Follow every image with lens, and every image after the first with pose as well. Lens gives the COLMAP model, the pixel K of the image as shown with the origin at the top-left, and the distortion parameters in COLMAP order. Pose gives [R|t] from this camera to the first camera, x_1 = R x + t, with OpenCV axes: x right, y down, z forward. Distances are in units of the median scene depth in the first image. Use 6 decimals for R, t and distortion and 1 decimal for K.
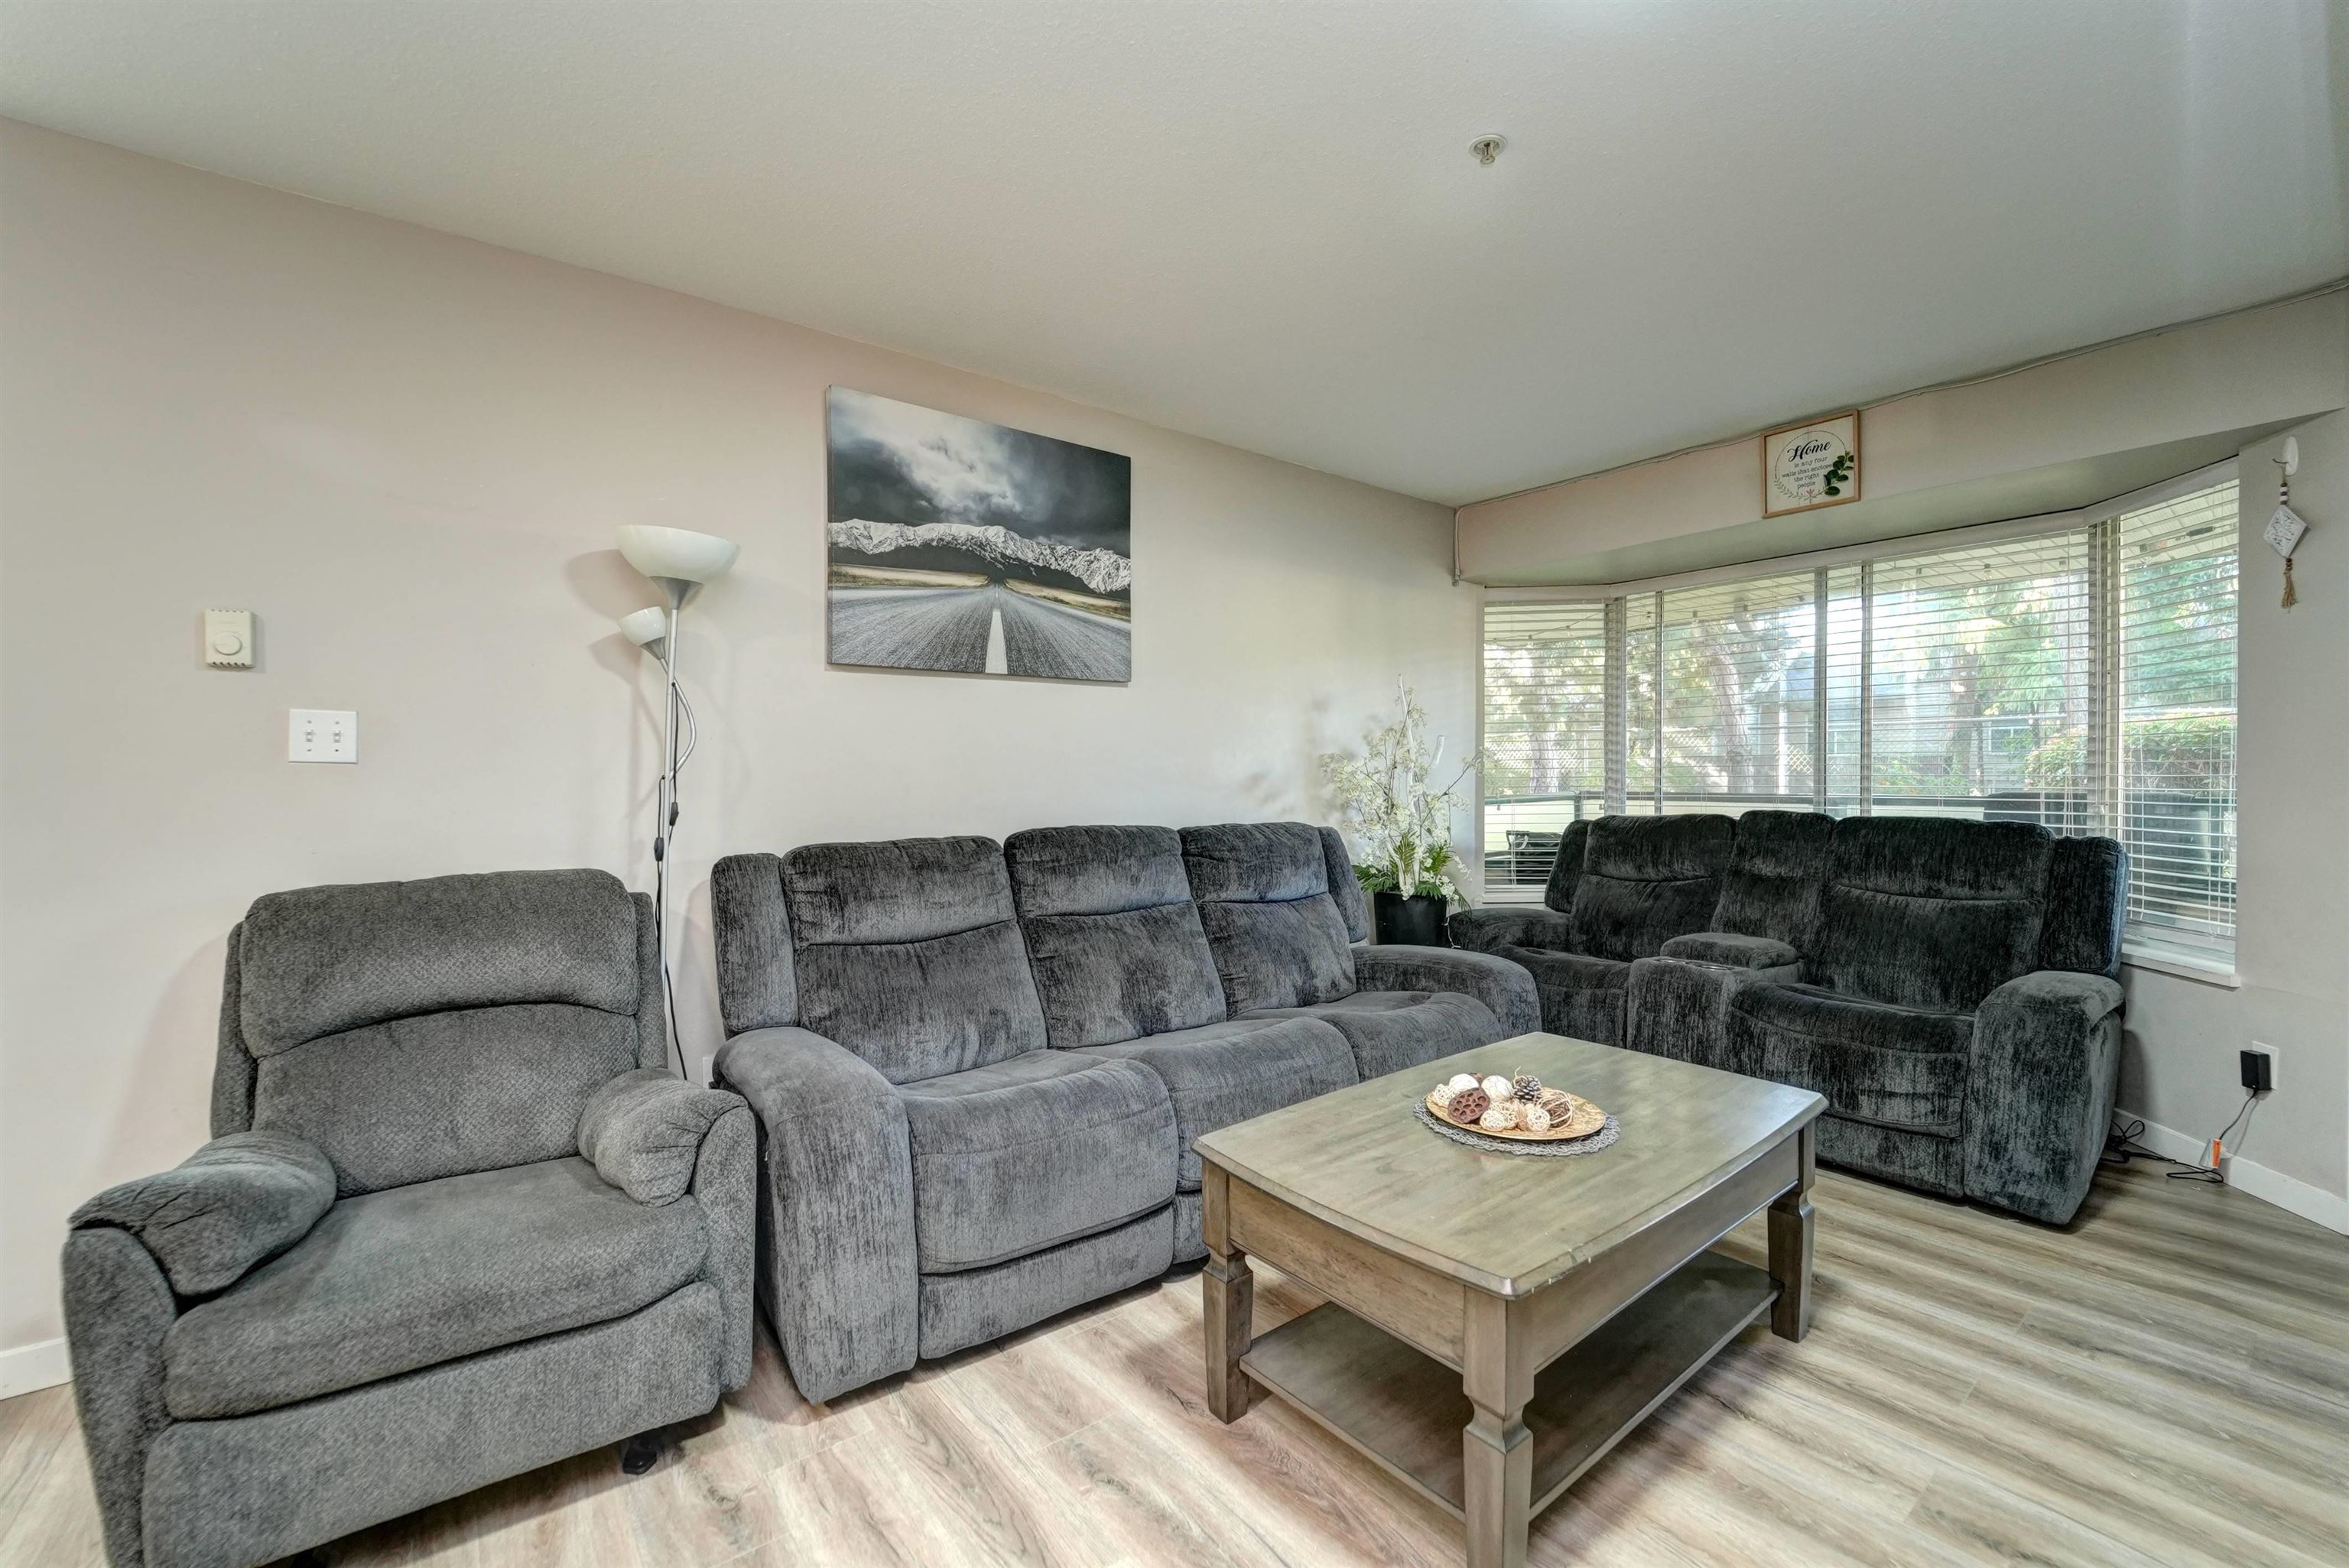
lens RADIAL K [[961.9, 0, 1174.5], [0, 961.9, 784.0], [0, 0, 1]] dist [-0.022150, -0.000579]
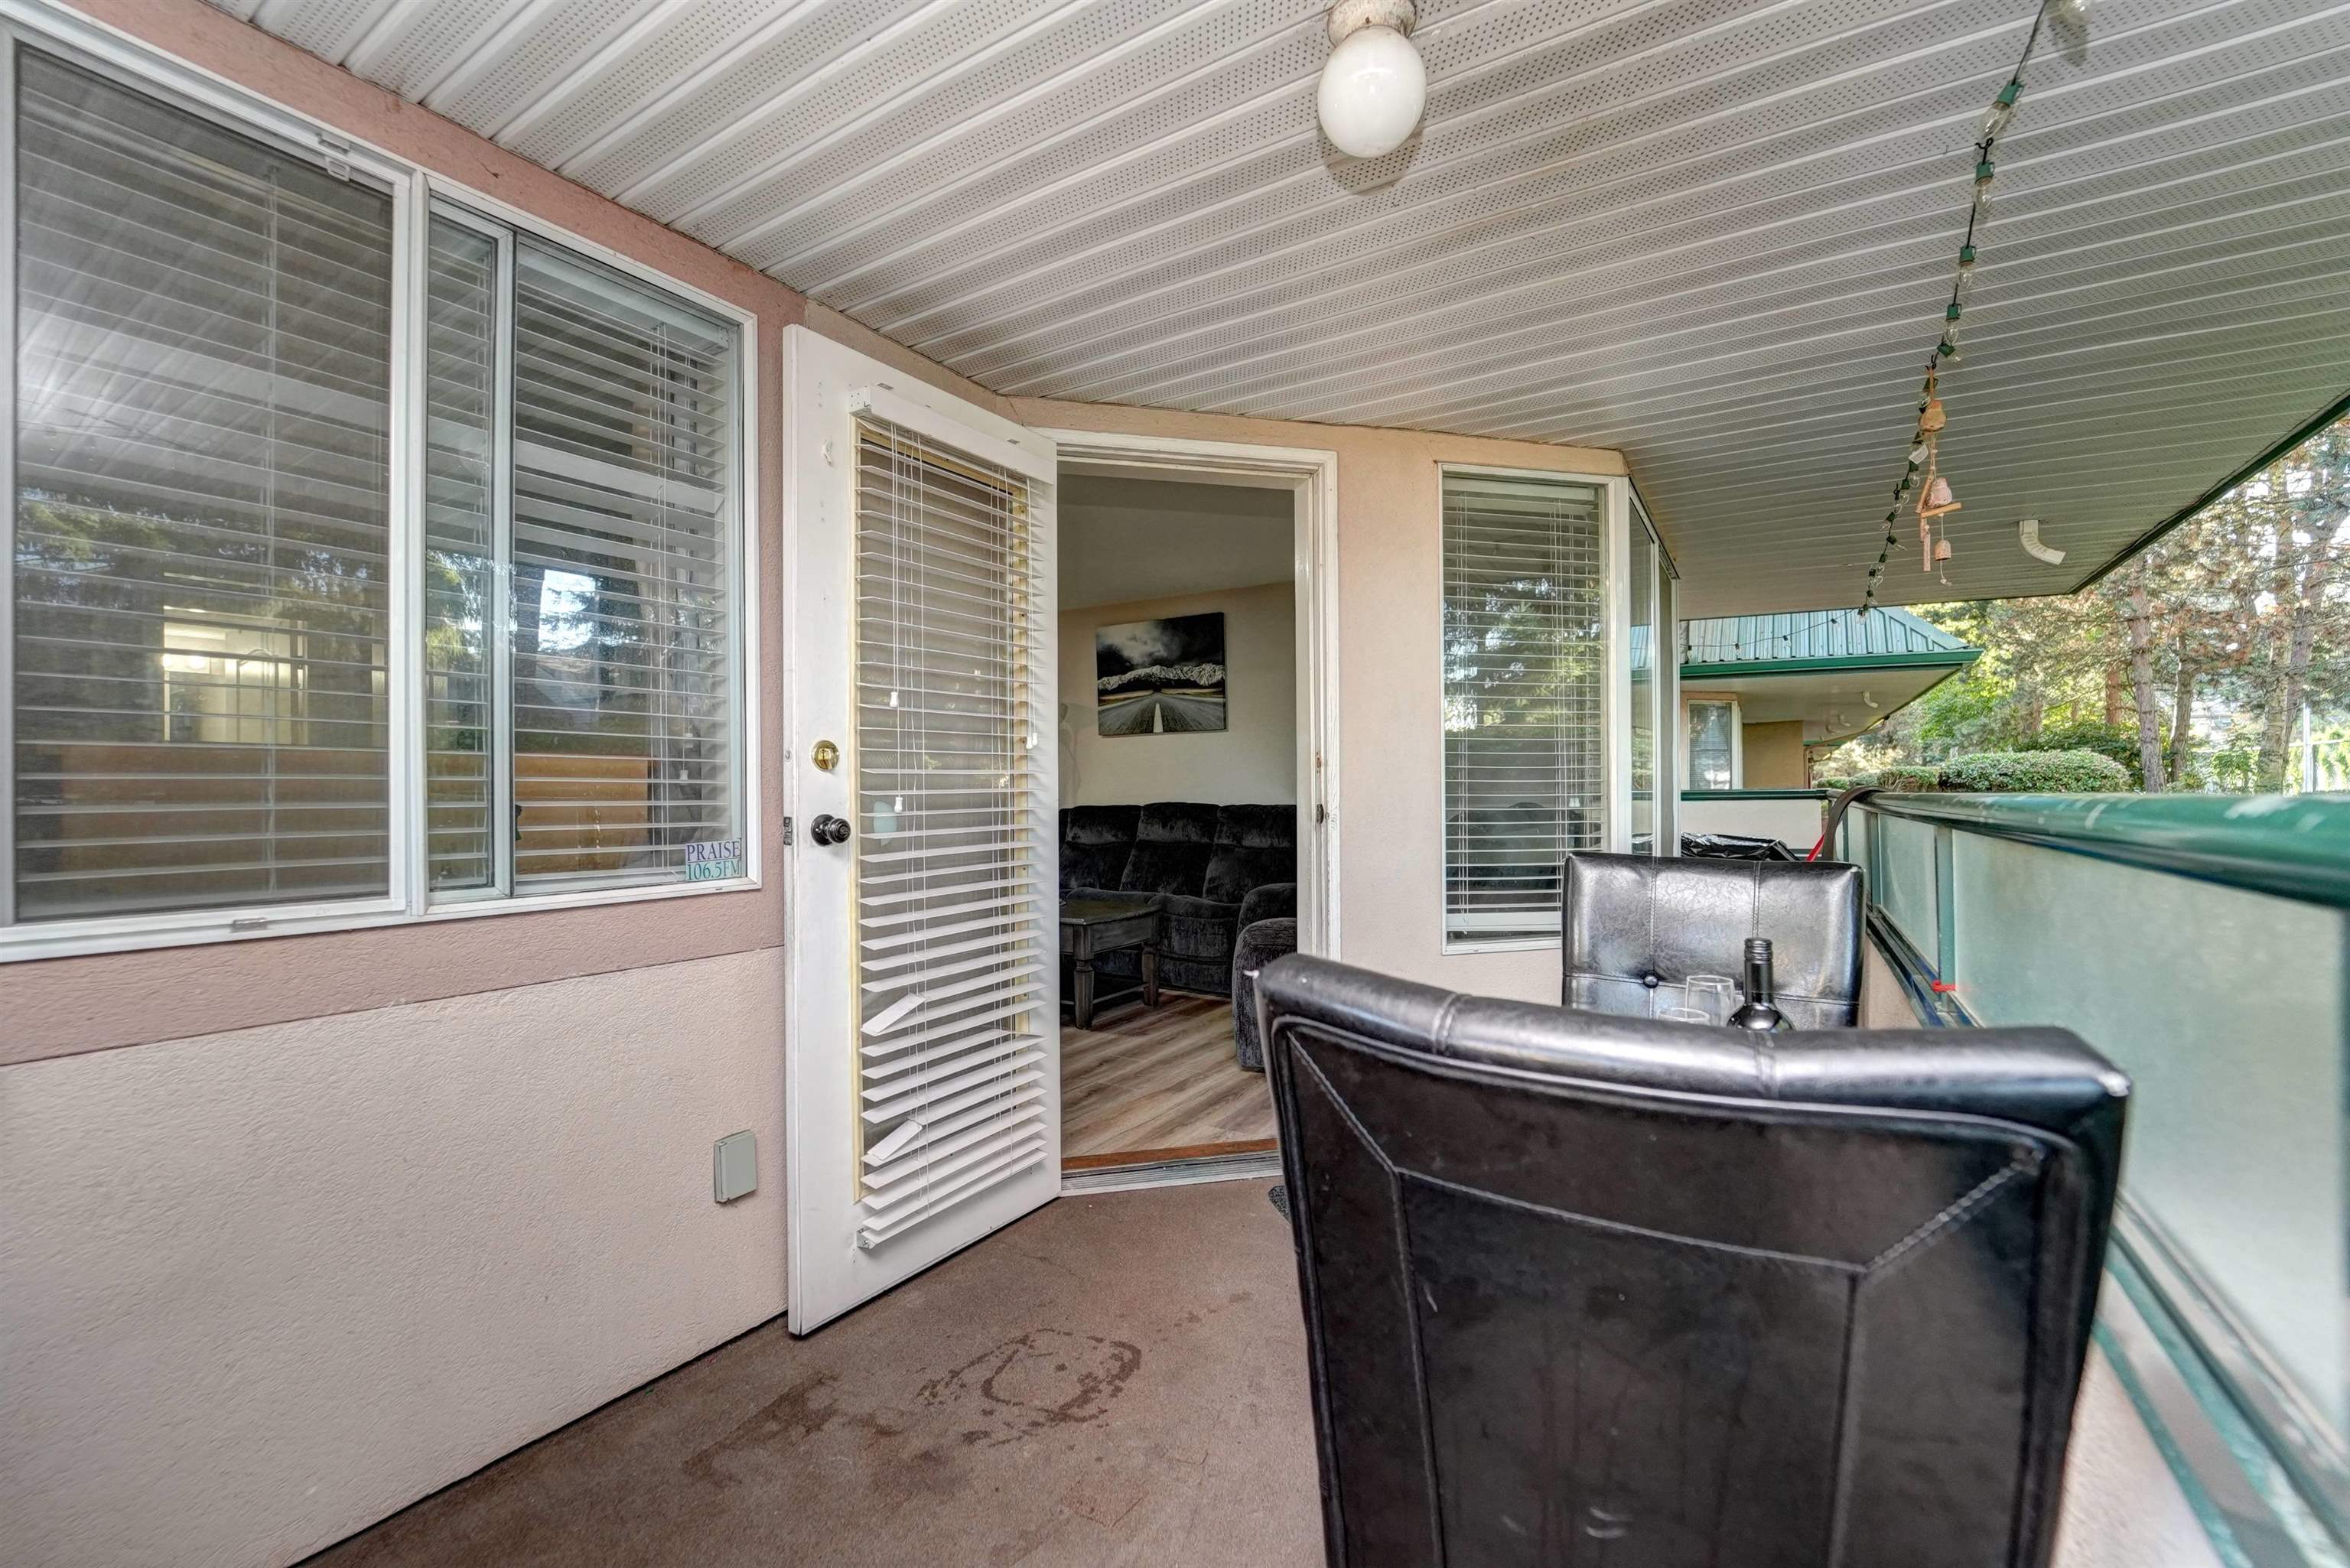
lens RADIAL K [[958.8, 0, 1178.1], [0, 958.8, 790.8], [0, 0, 1]] dist [-0.023460, 0.001558]
pose [[0.334499, 0.003903, -0.942388, 1.917780], [-0.003901, 0.999989, 0.002757, 0.014384], [0.942388, 0.002754, 0.334510, 0.304724]]
